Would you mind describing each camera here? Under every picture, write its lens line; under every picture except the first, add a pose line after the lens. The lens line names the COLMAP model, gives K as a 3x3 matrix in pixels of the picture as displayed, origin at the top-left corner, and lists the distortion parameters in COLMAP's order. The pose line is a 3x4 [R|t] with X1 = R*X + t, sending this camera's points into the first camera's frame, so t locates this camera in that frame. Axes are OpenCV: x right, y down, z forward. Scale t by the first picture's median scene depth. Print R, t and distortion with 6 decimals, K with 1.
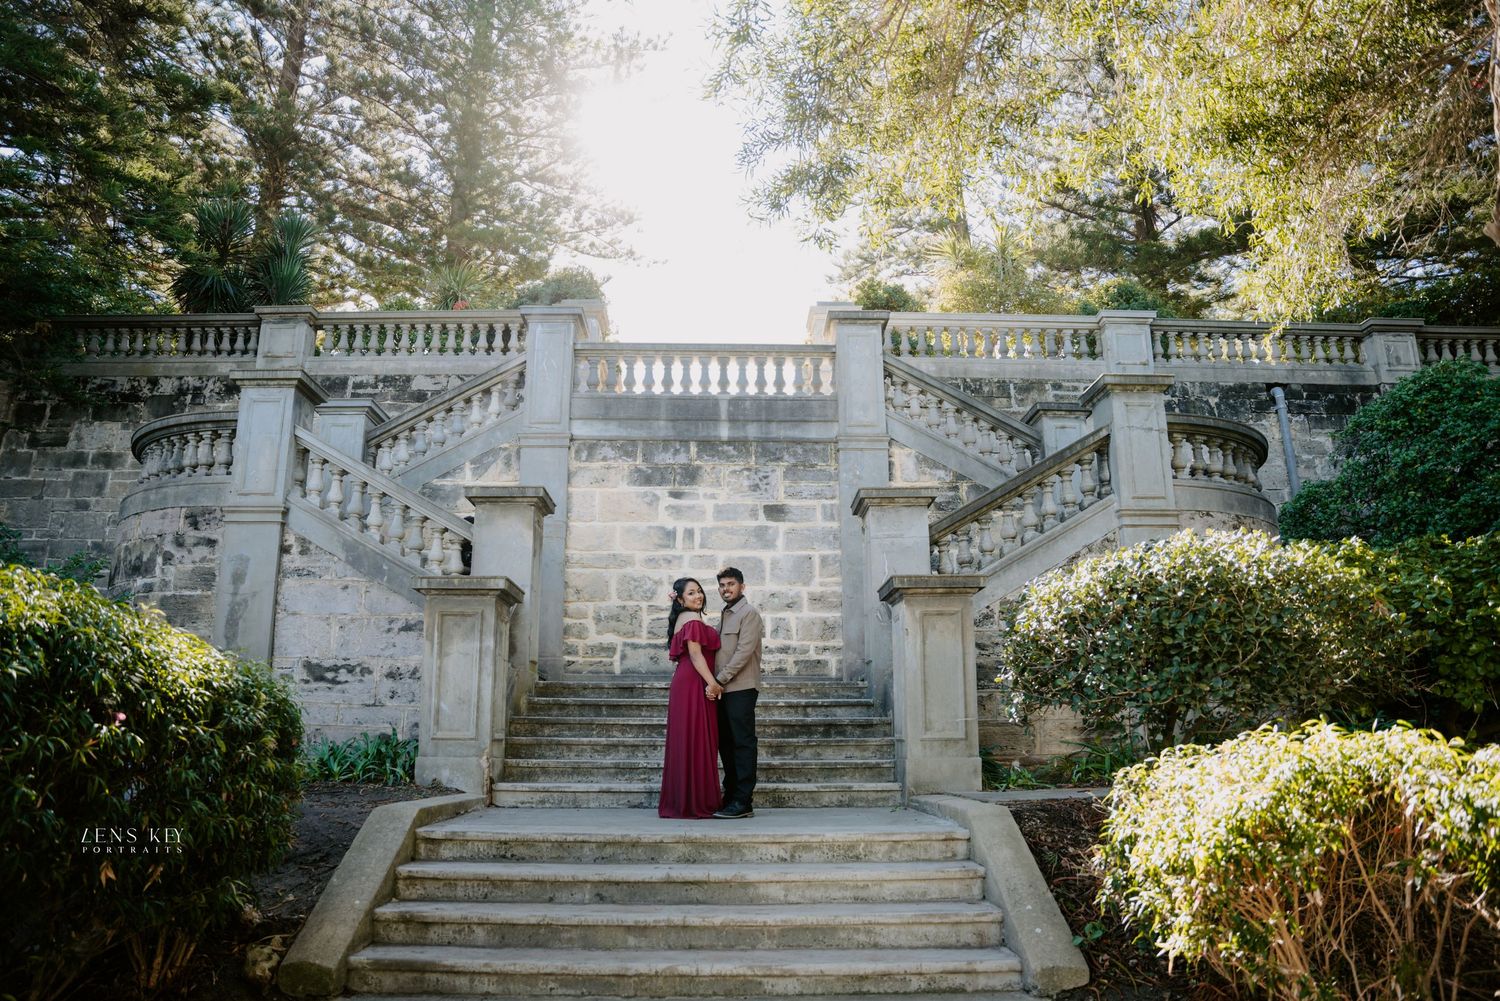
lens RADIAL K [[1018.8, 0, 750.0], [0, 1018.8, 500.5], [0, 0, 1]] dist [-0.174495, 0.127435]
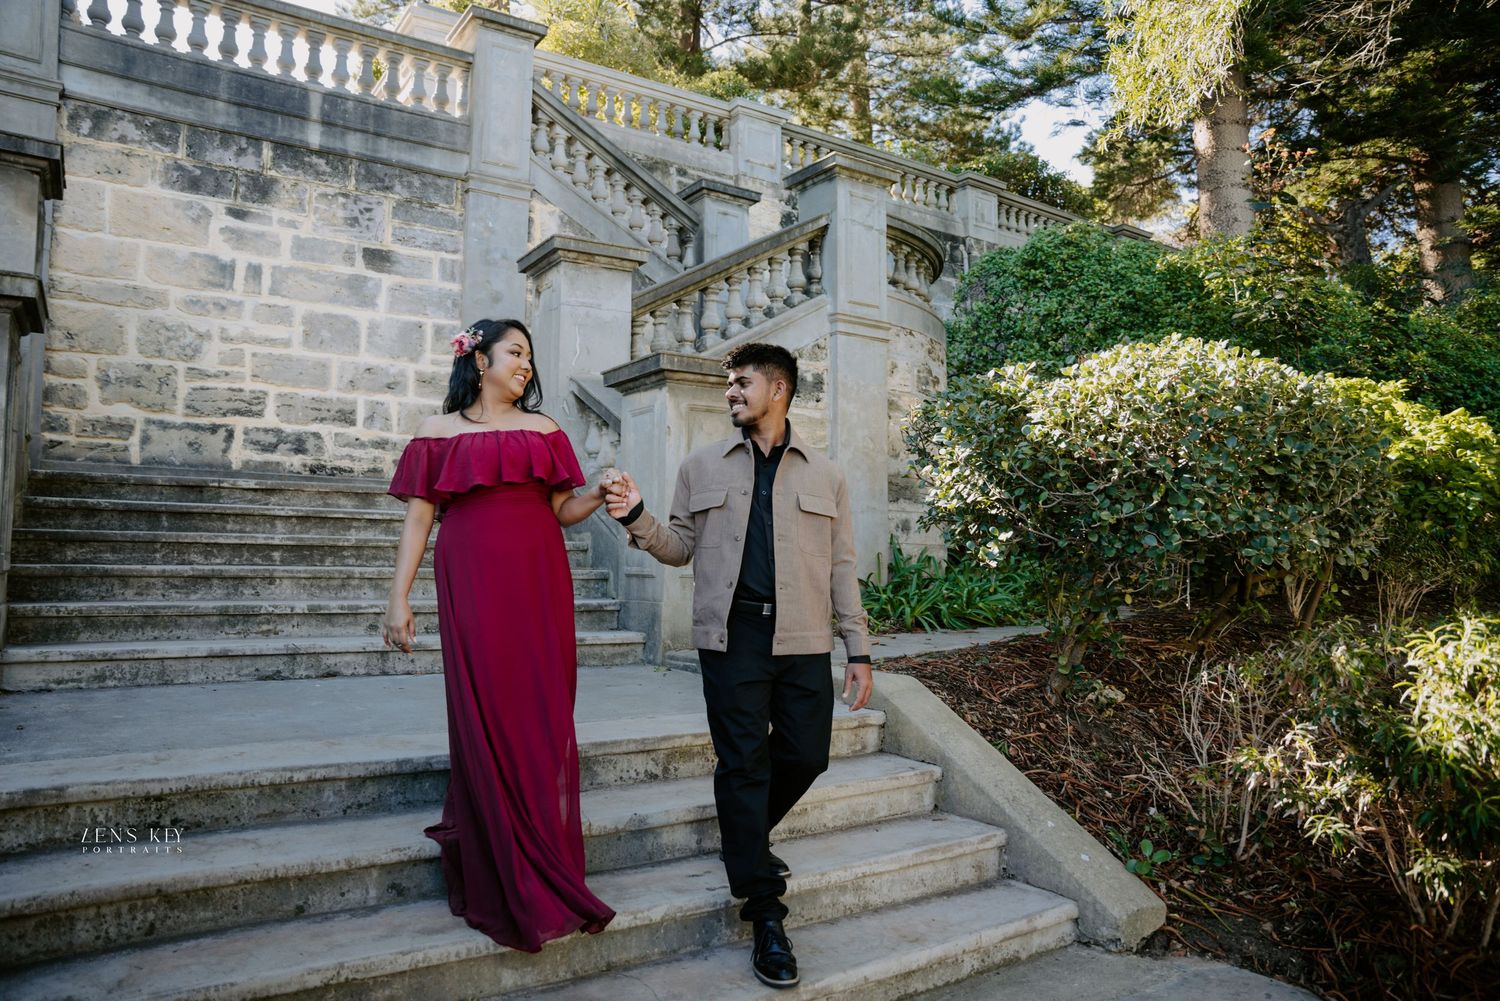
lens RADIAL K [[1018.8, 0, 750.0], [0, 1018.8, 500.5], [0, 0, 1]] dist [-0.174495, 0.127435]
pose [[0.843281, 0.041533, 0.535865, -0.126226], [-0.138199, 0.980244, 0.141505, 0.044843], [-0.519401, -0.193385, 0.832361, 0.231347]]
